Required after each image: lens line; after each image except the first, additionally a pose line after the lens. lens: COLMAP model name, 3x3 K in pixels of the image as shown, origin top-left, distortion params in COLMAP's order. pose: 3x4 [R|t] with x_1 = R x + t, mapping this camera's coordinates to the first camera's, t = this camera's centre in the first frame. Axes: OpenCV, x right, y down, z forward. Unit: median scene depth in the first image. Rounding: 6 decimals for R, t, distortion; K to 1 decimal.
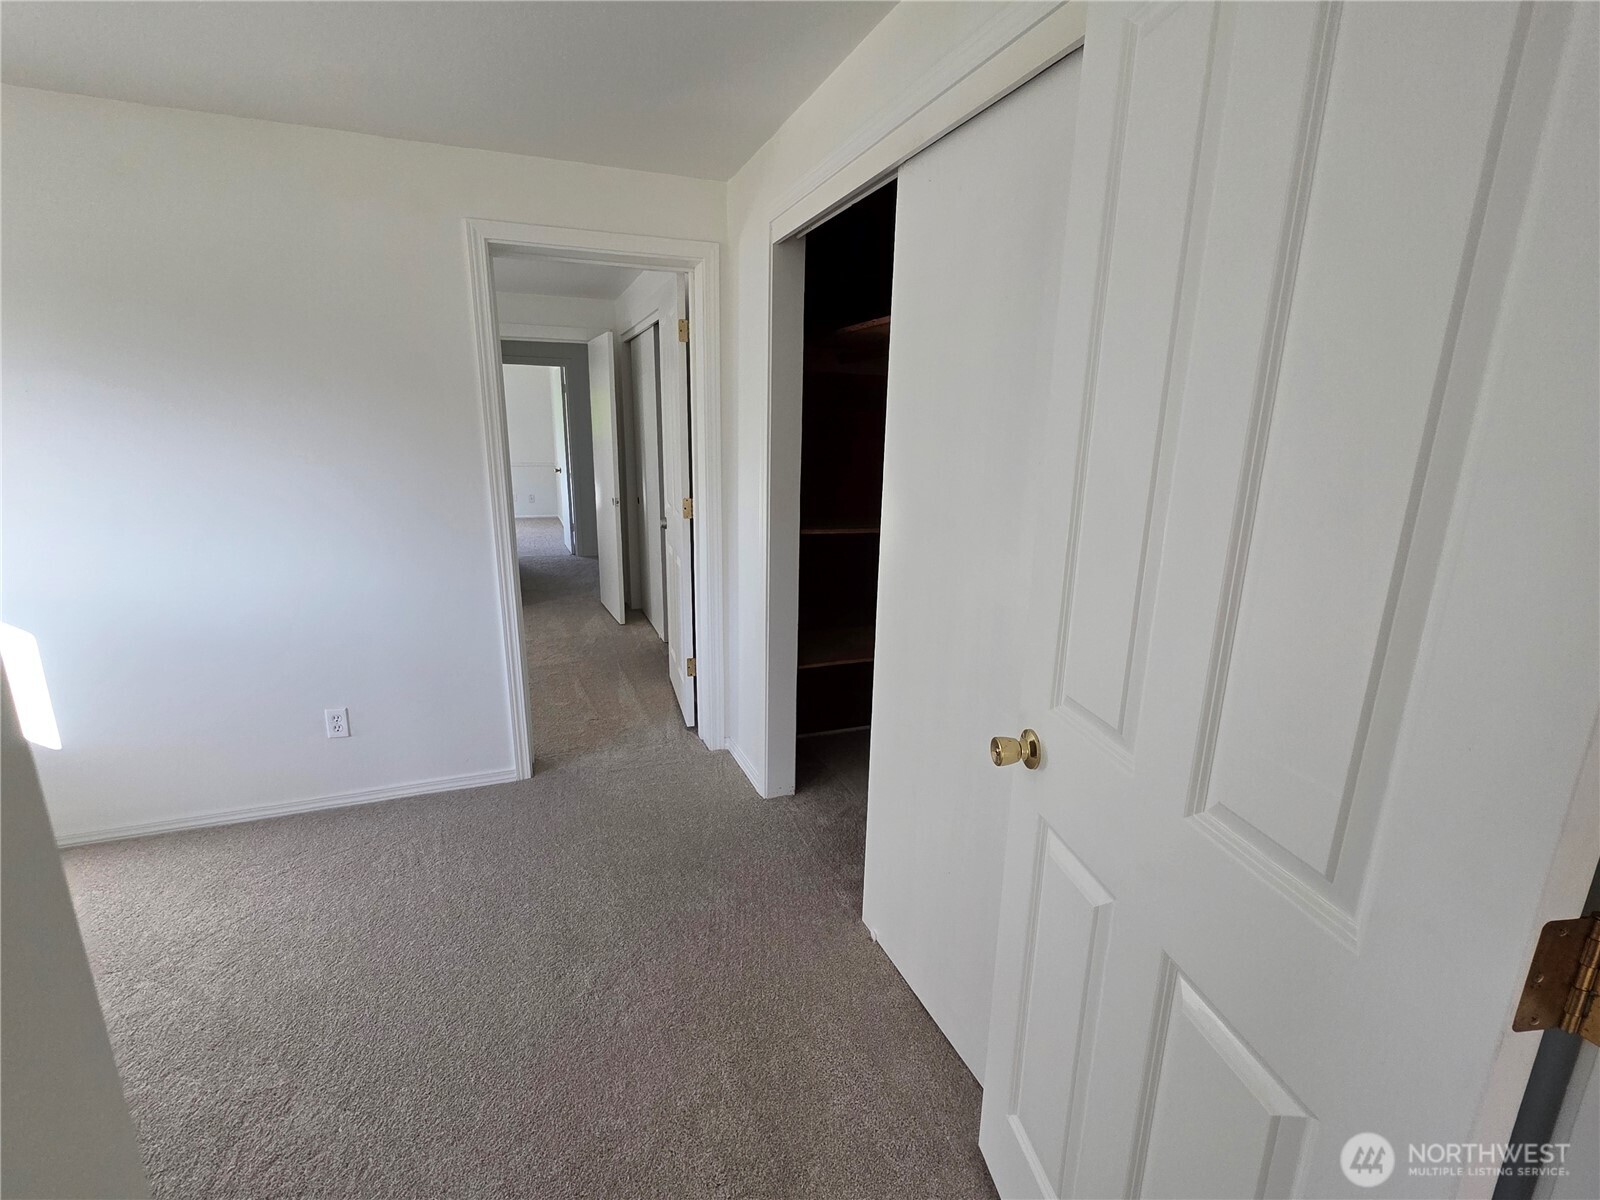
lens RADIAL K [[735.0, 0, 801.3], [0, 735.0, 606.3], [0, 0, 1]] dist [-0.000103, 0.002783]
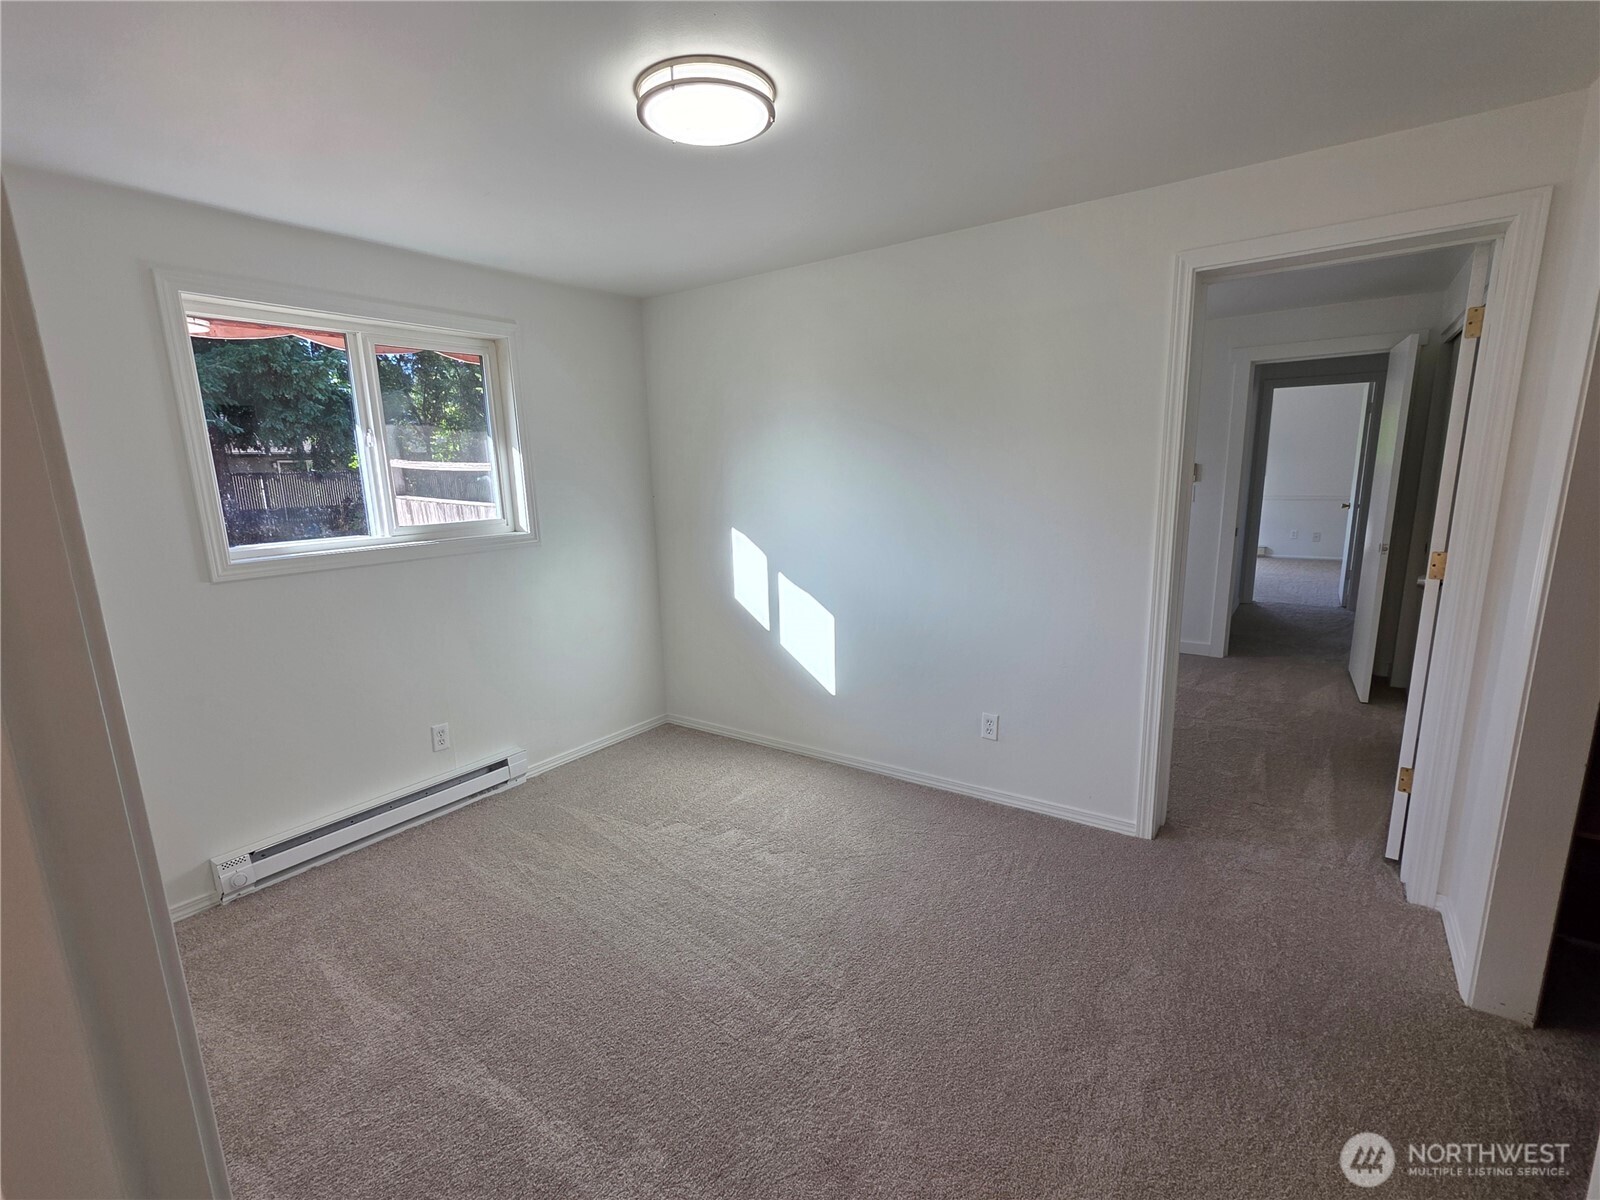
lens RADIAL K [[735.0, 0, 790.0], [0, 735.0, 611.4], [0, 0, 1]] dist [-0.000103, 0.002783]
pose [[0.548465, 0.133879, -0.825386, 0.107303], [-0.162372, 0.985362, 0.051932, -0.024338], [0.820257, 0.105537, 0.562175, 0.072185]]
